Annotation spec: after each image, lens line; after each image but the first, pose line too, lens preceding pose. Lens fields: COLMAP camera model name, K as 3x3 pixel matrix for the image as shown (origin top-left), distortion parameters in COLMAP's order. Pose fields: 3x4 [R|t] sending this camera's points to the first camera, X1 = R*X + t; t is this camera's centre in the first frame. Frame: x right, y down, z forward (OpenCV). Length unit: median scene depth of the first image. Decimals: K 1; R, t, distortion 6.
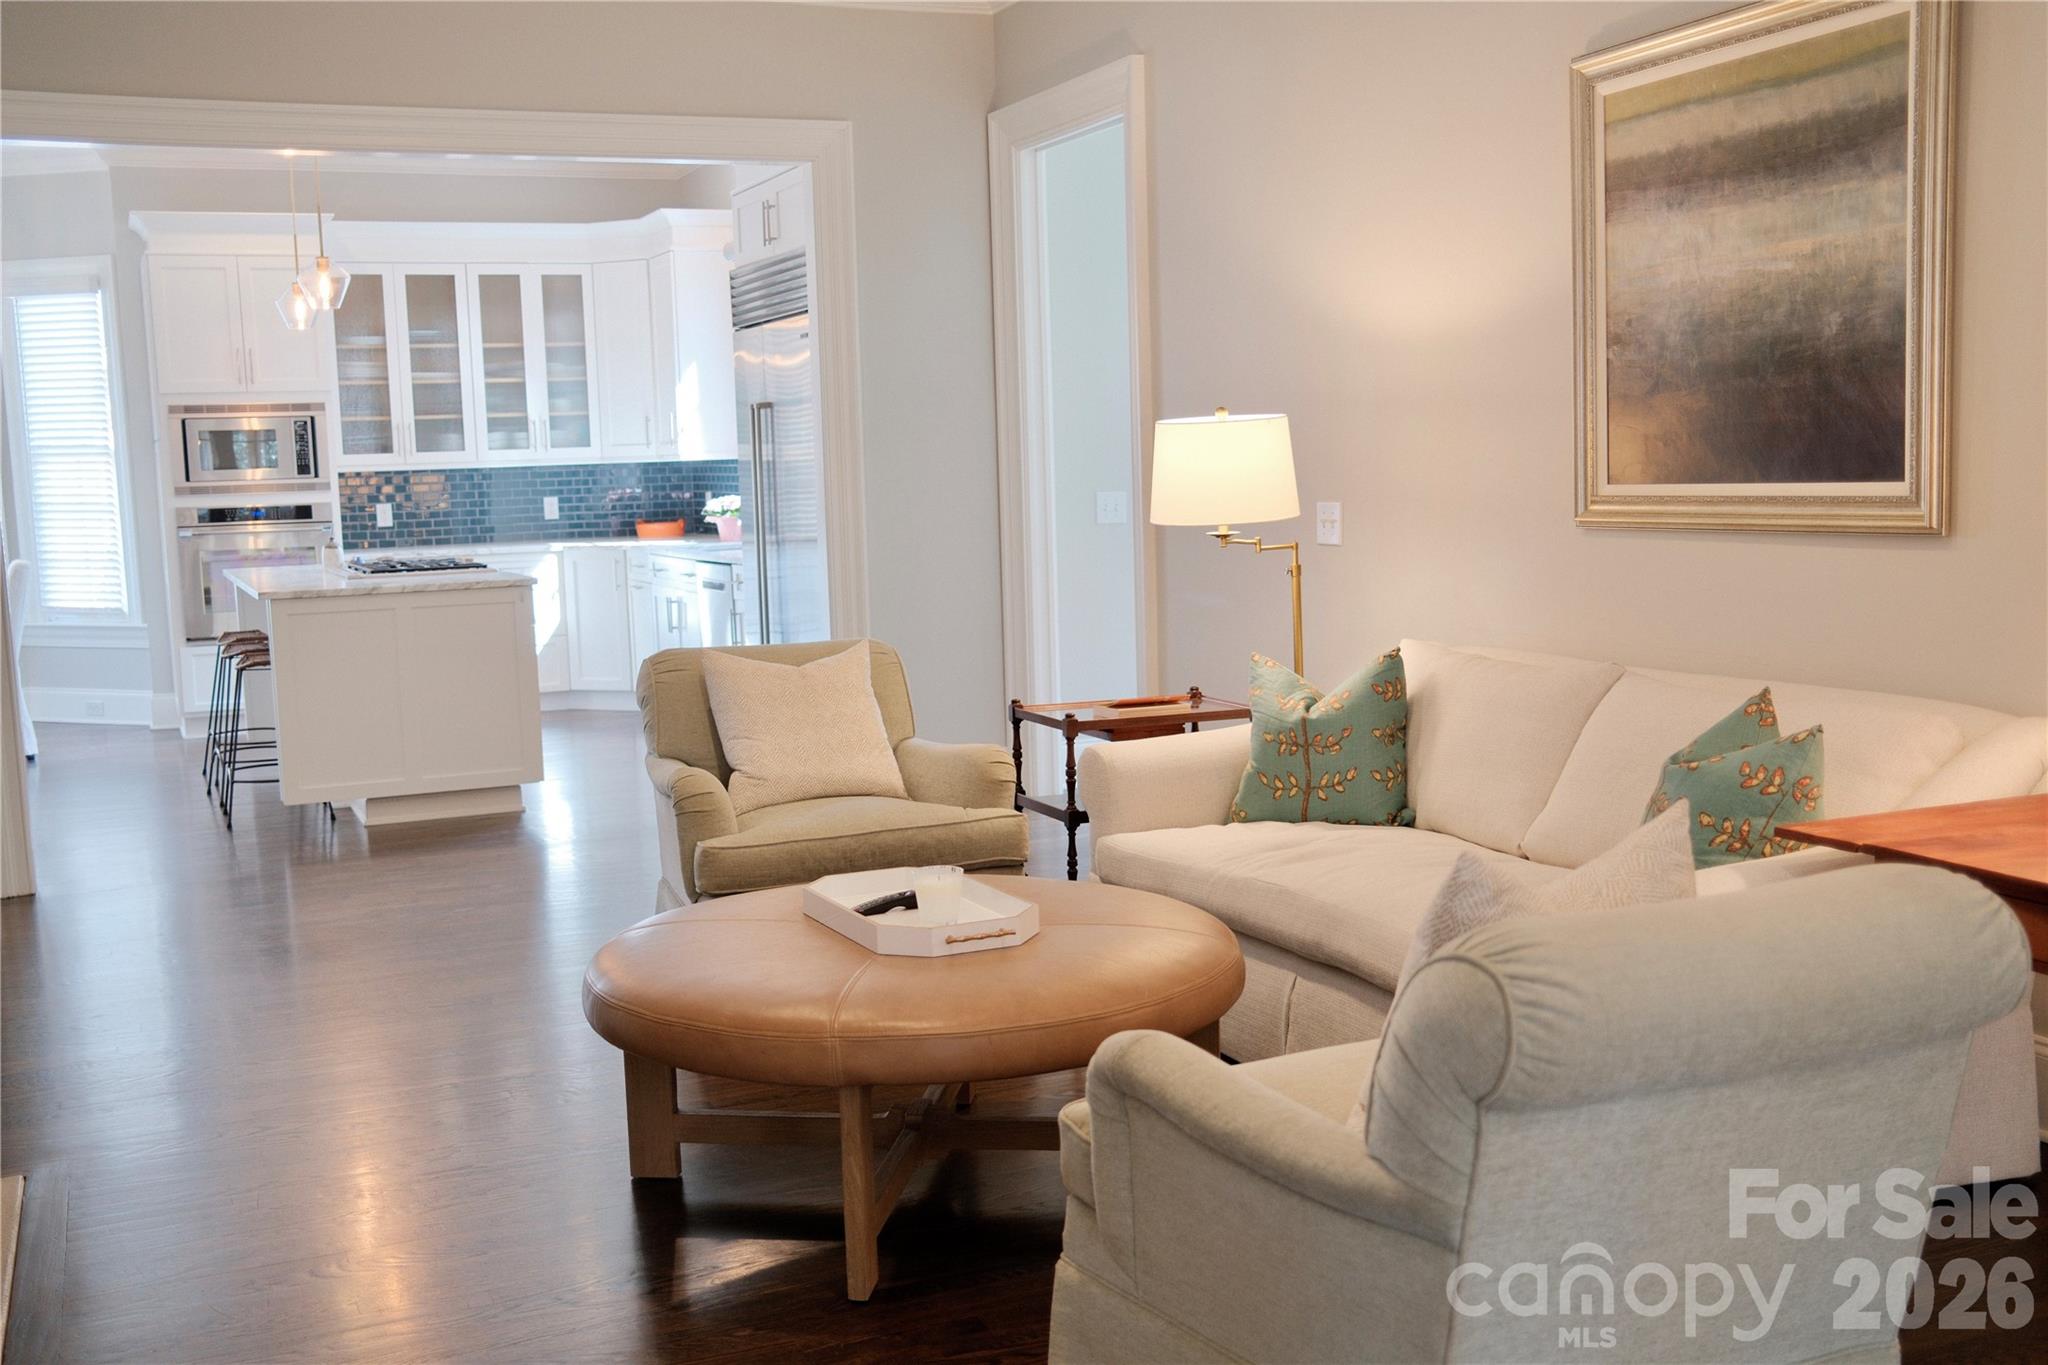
lens RADIAL K [[2091.6, 0, 1024.0], [0, 2091.6, 682.5], [0, 0, 1]] dist [-0.055746, 0.162301]
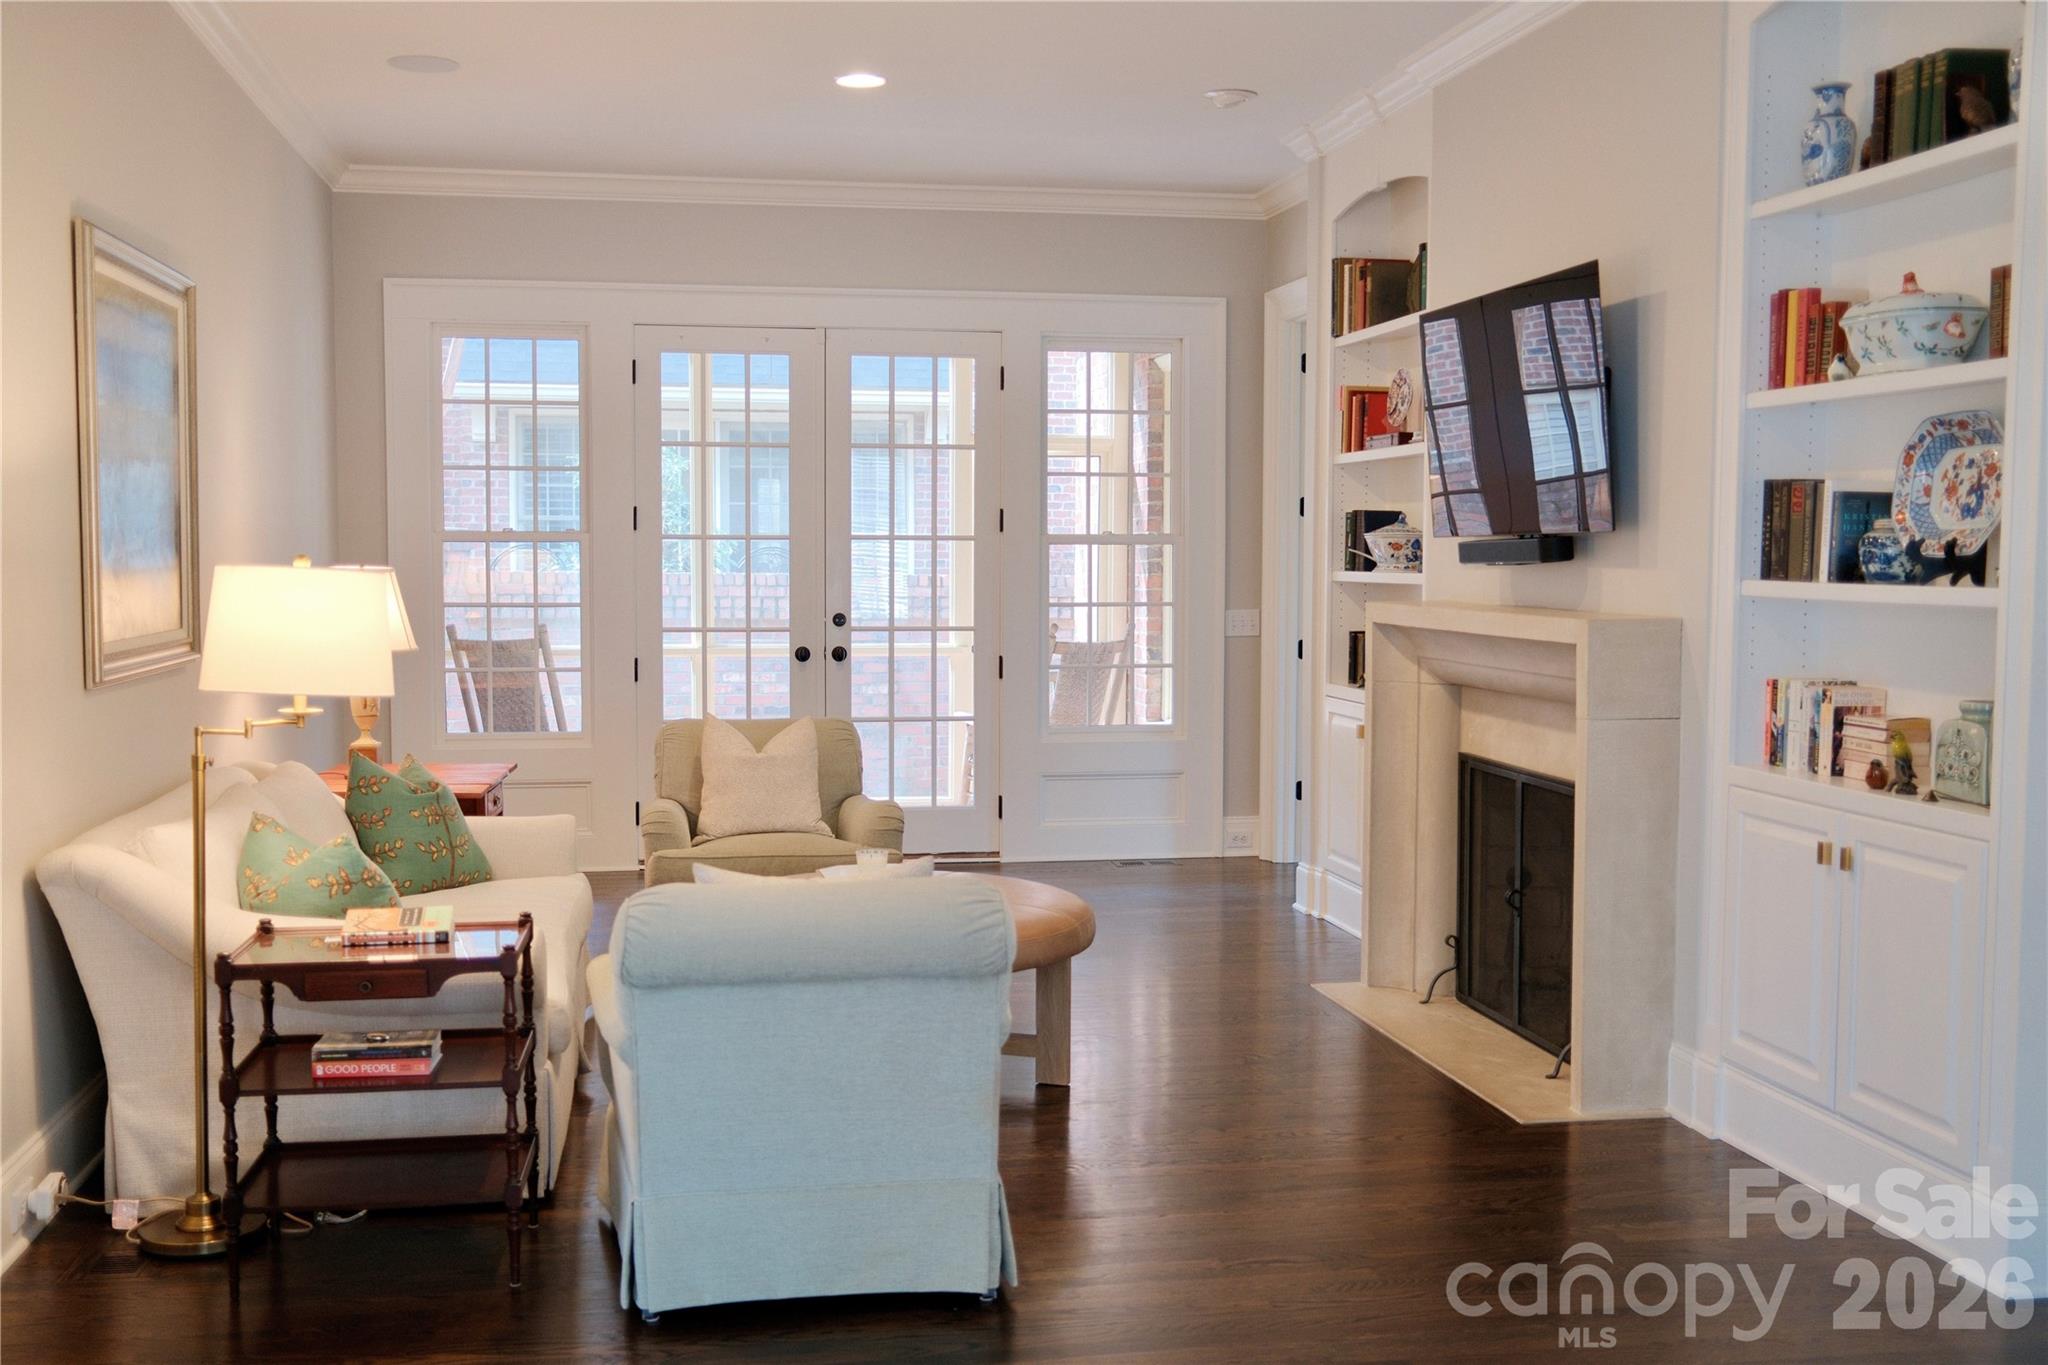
lens RADIAL K [[2091.6, 0, 1024.0], [0, 2091.6, 682.5], [0, 0, 1]] dist [-0.055746, 0.162301]
pose [[-0.972213, 0.014513, 0.233646, -0.445300], [0.052852, 0.985915, 0.158678, -0.238606], [-0.228052, 0.166617, -0.959287, 2.091483]]
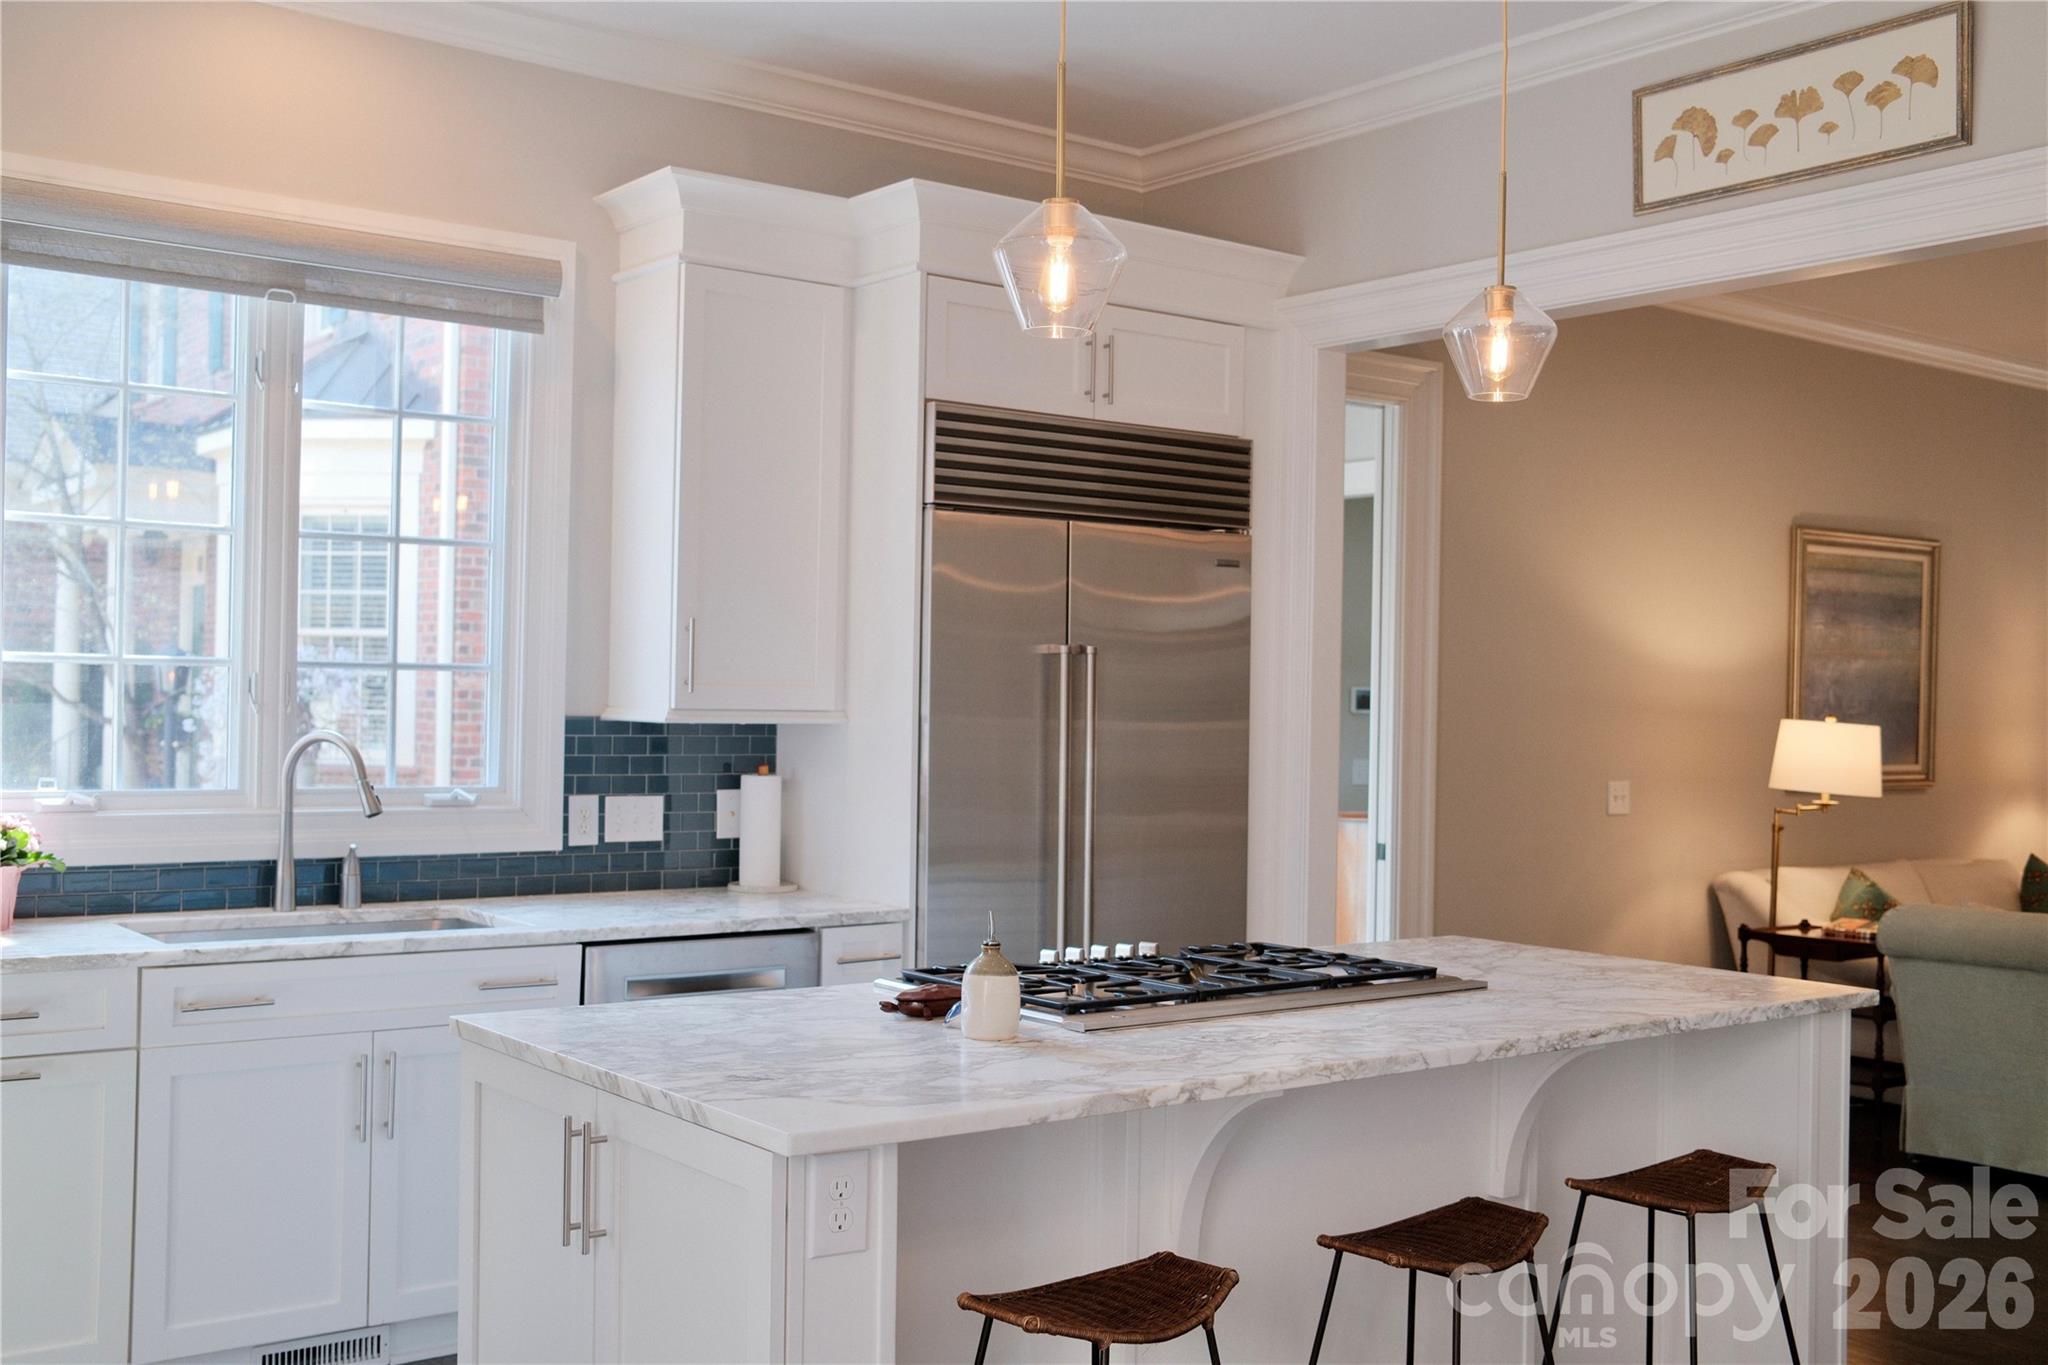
lens RADIAL K [[2091.6, 0, 1024.0], [0, 2091.6, 682.5], [0, 0, 1]] dist [-0.055746, 0.162301]
pose [[-0.234997, 0.037748, 0.971263, -1.426327], [0.095254, 0.995330, -0.015637, -0.224378], [-0.967318, 0.088842, -0.237495, 2.285743]]
